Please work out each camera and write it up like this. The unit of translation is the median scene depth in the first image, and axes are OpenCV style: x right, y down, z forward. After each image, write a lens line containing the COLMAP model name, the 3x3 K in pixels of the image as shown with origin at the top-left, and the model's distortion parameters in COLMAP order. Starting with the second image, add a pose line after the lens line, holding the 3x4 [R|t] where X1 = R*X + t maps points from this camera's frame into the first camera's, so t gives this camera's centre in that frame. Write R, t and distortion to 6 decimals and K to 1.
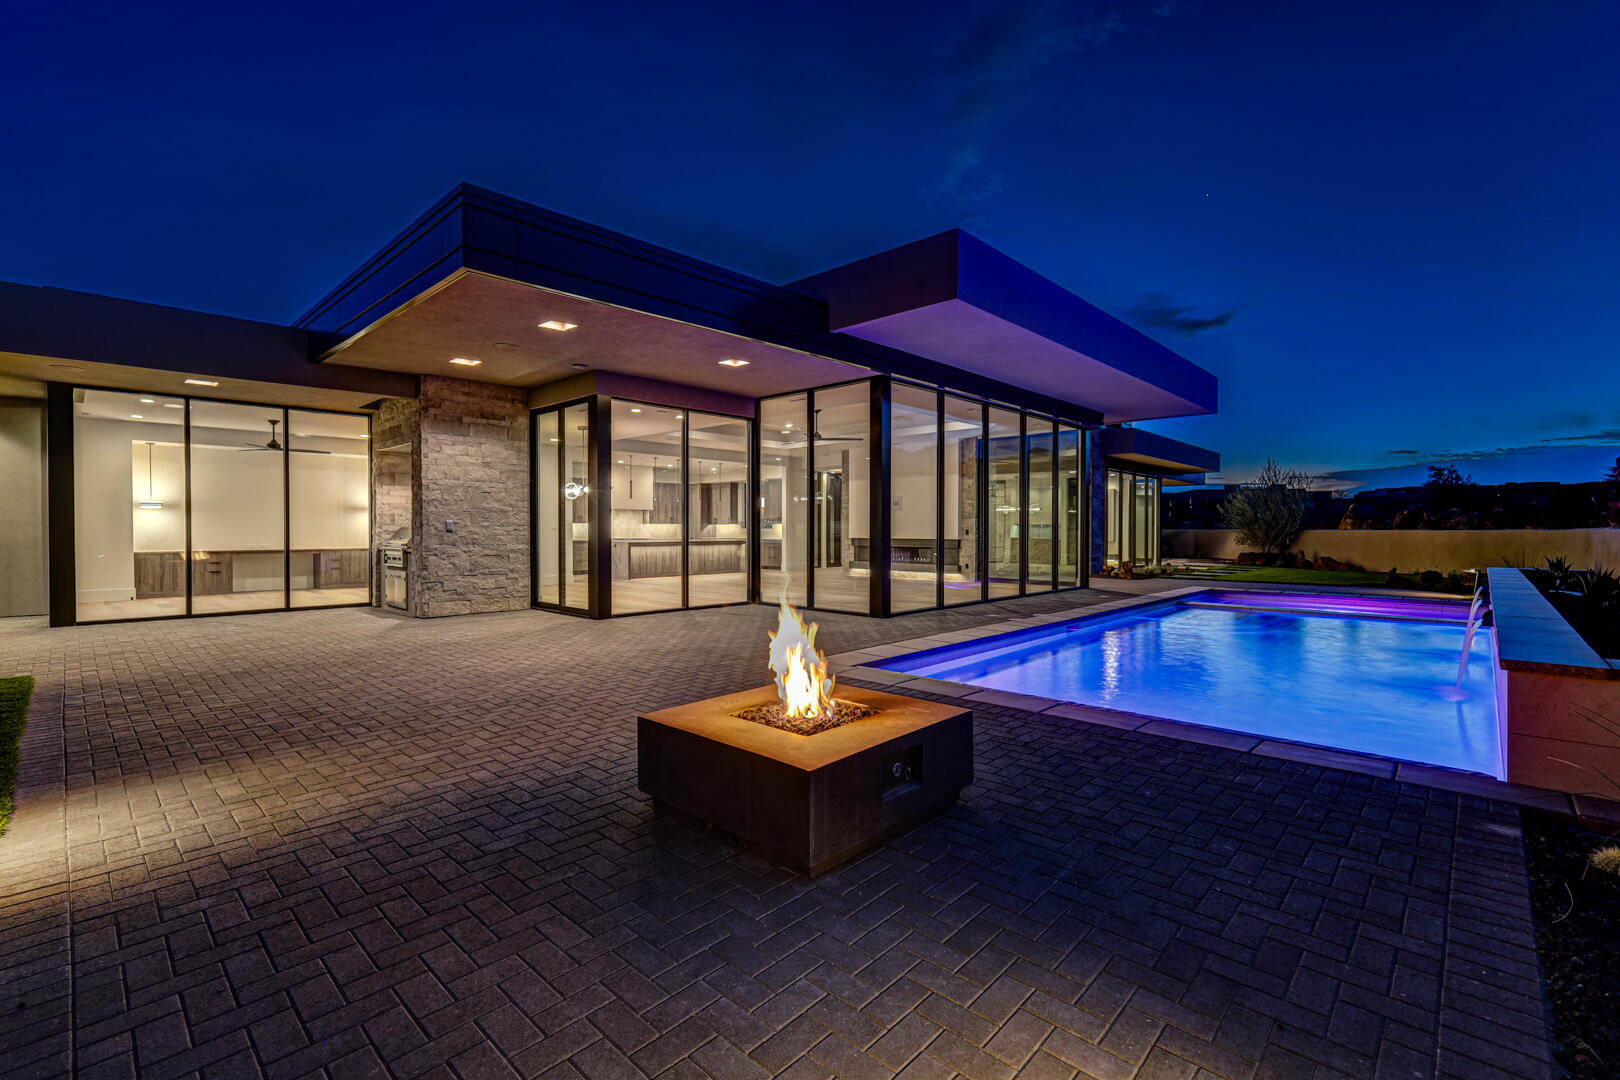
lens RADIAL K [[713.5, 0, 810.7], [0, 713.5, 530.3], [0, 0, 1]] dist [0.003776, 0.000396]
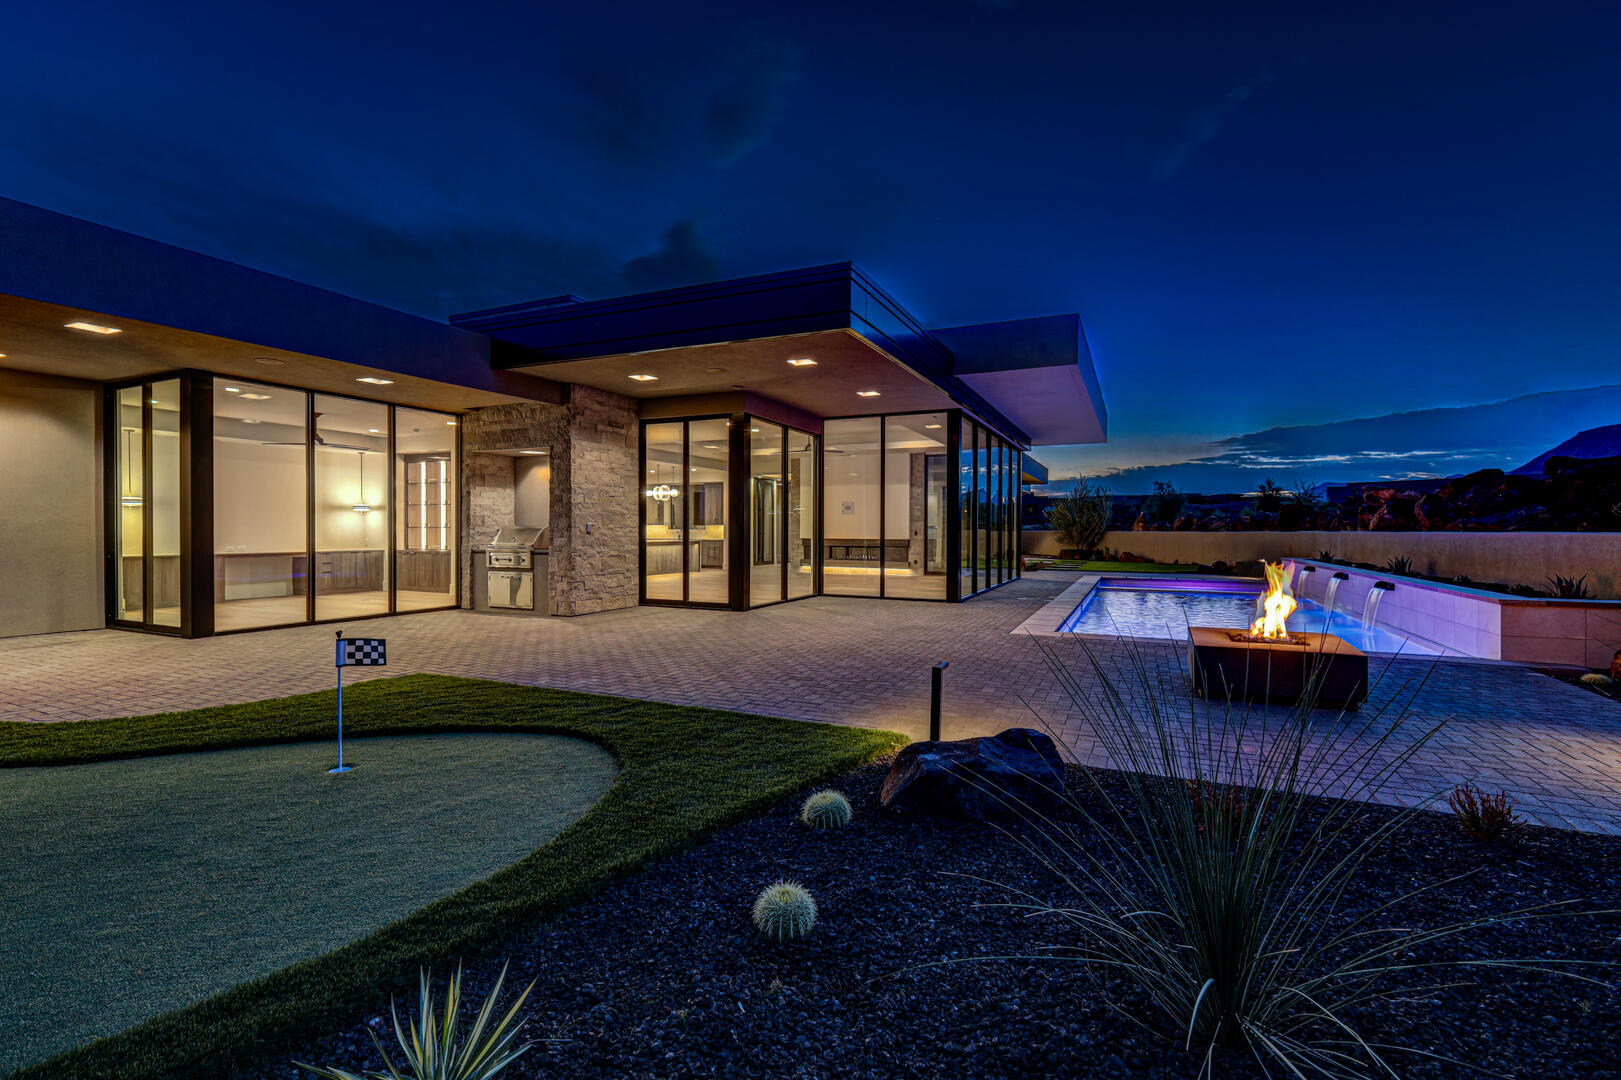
lens RADIAL K [[713.9, 0, 819.6], [0, 713.9, 535.0], [0, 0, 1]] dist [0.003776, 0.000396]
pose [[0.945737, 0.000602, 0.324932, -0.398345], [-0.003374, 0.999963, 0.007967, -0.004275], [-0.324915, -0.008631, 0.945704, -0.080895]]
